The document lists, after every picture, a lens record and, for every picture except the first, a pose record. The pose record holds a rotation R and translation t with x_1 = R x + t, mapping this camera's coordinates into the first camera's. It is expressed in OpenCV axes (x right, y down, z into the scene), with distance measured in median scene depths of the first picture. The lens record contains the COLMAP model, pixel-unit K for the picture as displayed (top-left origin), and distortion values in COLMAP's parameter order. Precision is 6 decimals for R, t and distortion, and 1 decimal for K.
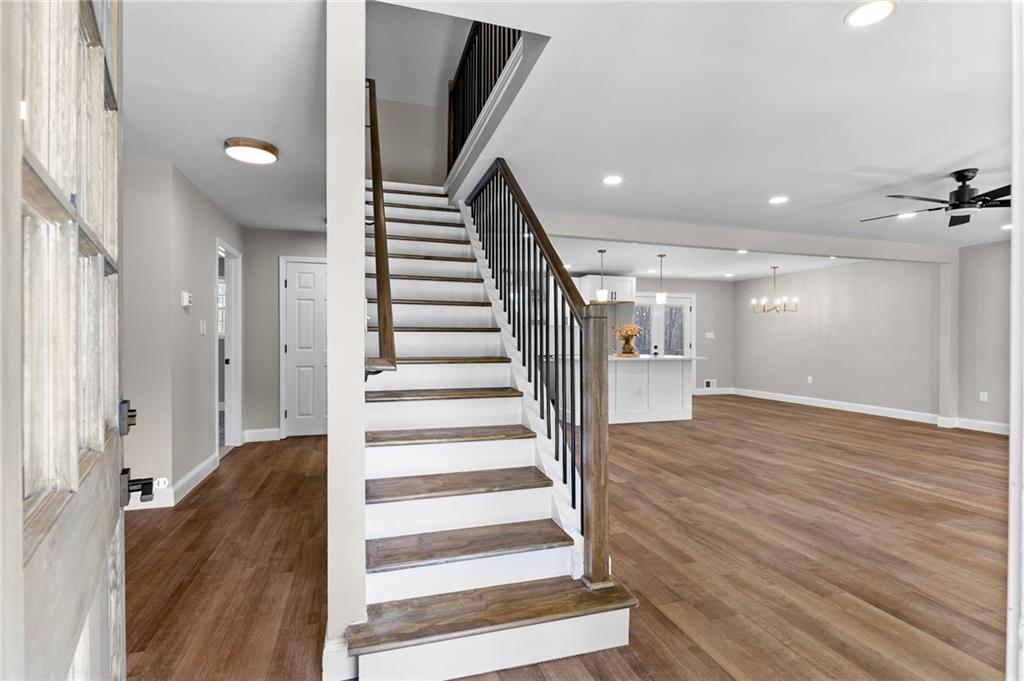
lens RADIAL K [[466.5, 0, 512.0], [0, 466.5, 340.5], [0, 0, 1]] dist [0.000947, 0.000241]
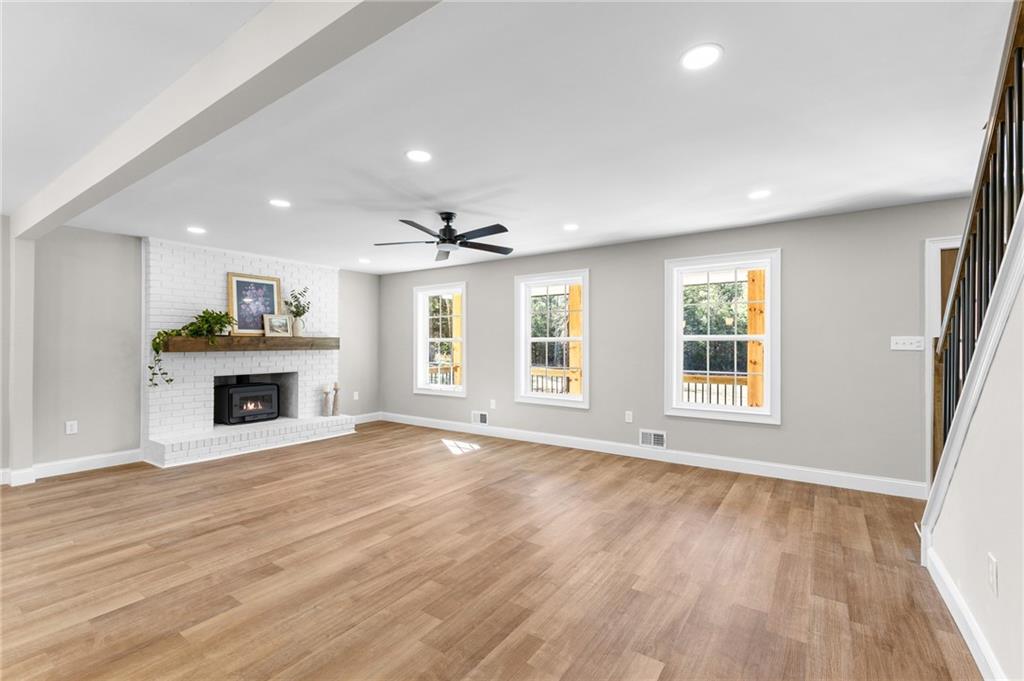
lens RADIAL K [[460.3, 0, 512.0], [0, 460.3, 340.5], [0, 0, 1]] dist [0.013256, -0.000351]
pose [[-0.623654, 0.003446, 0.781693, -0.066052], [-0.001615, 0.999982, -0.005696, -0.033809], [-0.781699, -0.004815, -0.623638, 1.703458]]
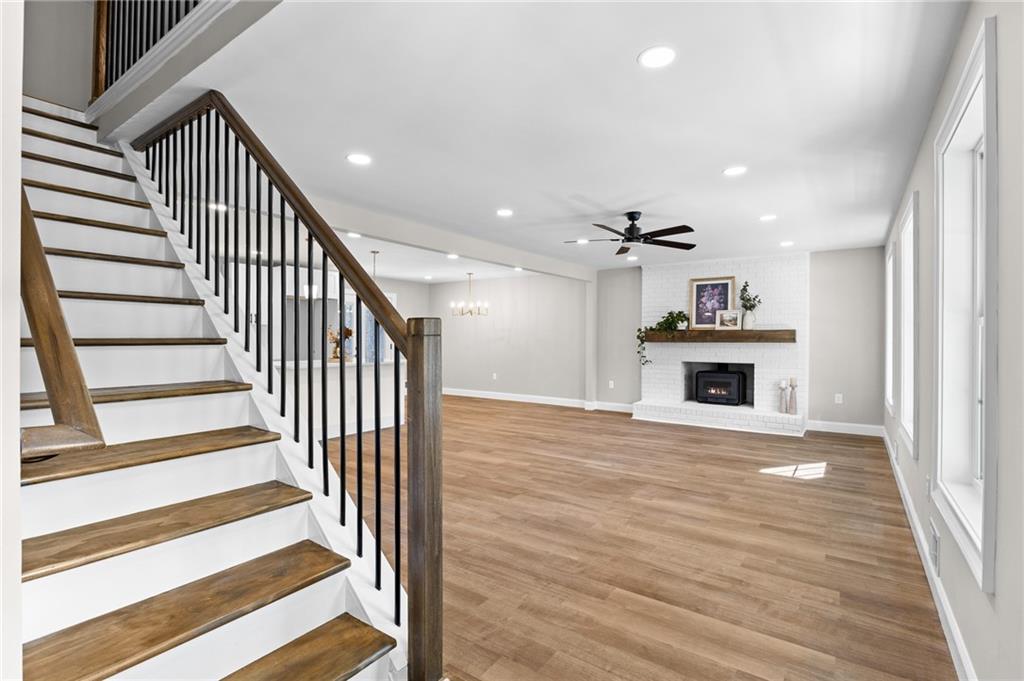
lens RADIAL K [[480.5, 0, 495.9], [0, 480.5, 336.3], [0, 0, 1]] dist [-0.001319, -0.000041]
pose [[0.806302, 0.000999, 0.591503, -0.110631], [-0.000435, 0.999999, -0.001096, -0.027301], [-0.591504, 0.000626, 0.806302, 0.179227]]
